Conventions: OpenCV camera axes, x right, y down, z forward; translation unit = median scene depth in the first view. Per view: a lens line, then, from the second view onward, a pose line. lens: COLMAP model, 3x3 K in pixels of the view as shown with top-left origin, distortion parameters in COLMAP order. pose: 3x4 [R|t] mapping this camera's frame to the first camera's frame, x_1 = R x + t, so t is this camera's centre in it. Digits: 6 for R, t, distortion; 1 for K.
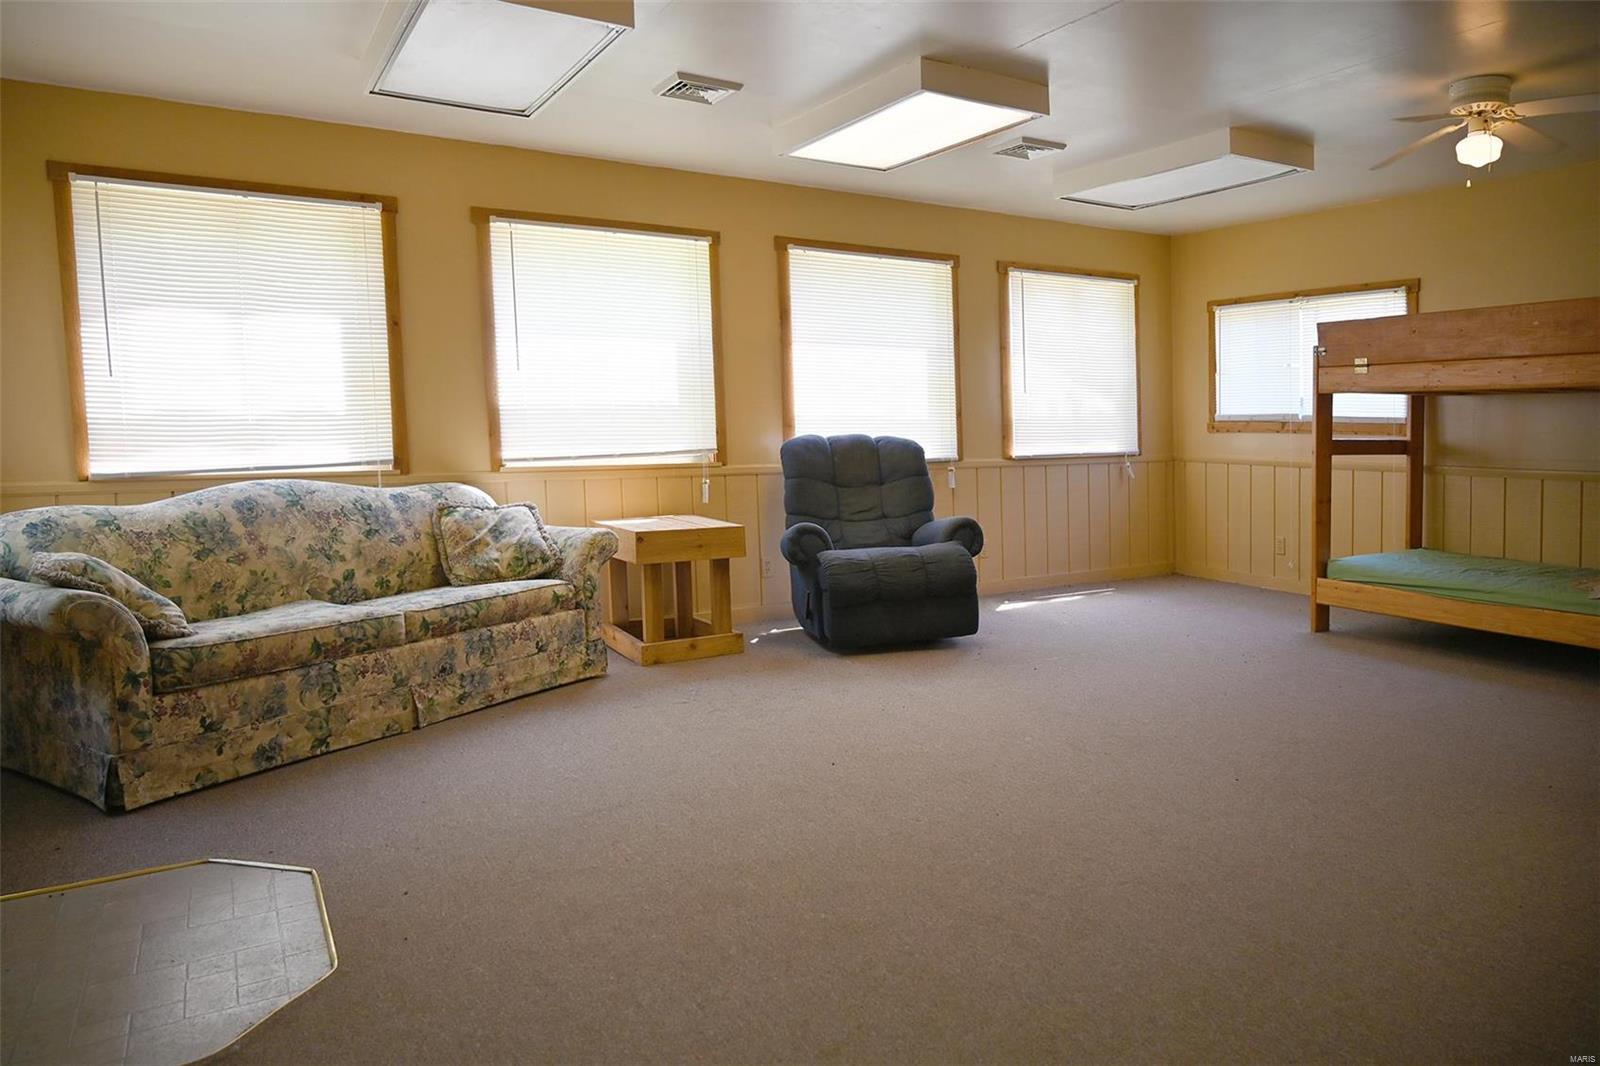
lens RADIAL K [[1089.8, 0, 799.6], [0, 1089.8, 532.0], [0, 0, 1]] dist [-0.005746, 0.004423]
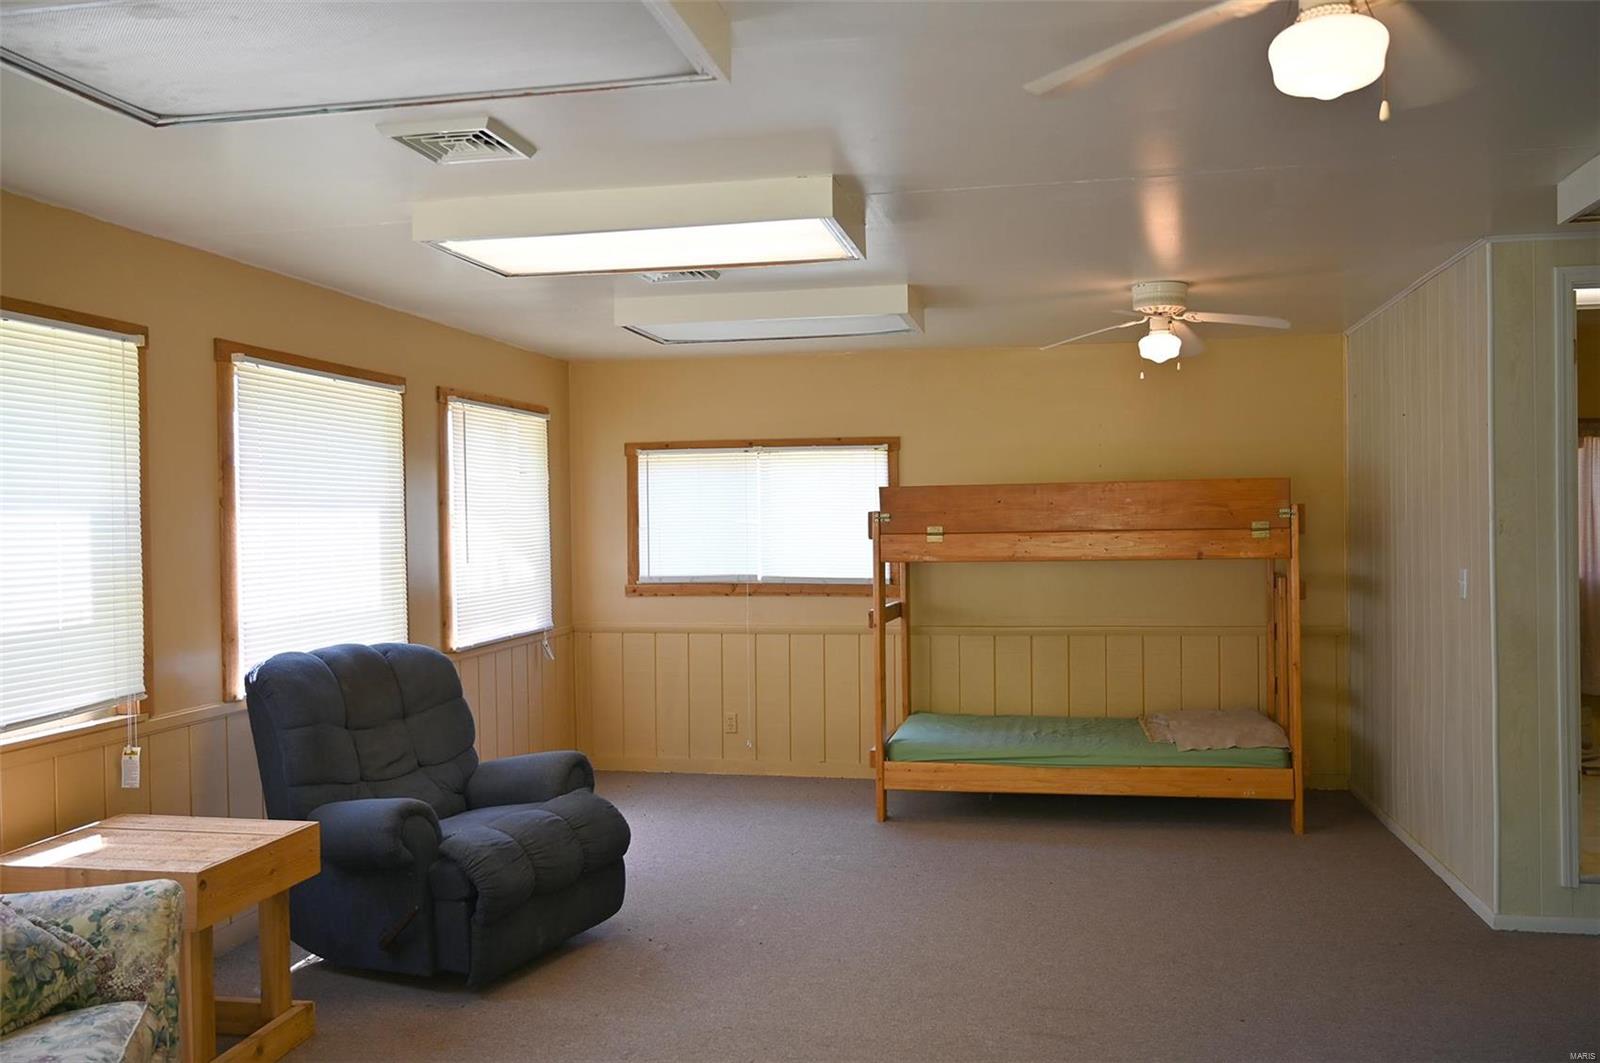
lens RADIAL K [[1345.0, 0, 800.4], [0, 1345.0, 531.1], [0, 0, 1]] dist [0.009167, -0.003206]
pose [[0.676842, -0.024989, 0.735704, -0.380973], [0.101148, 0.993101, -0.059324, -0.086460], [-0.729146, 0.114568, 0.674700, 0.258197]]
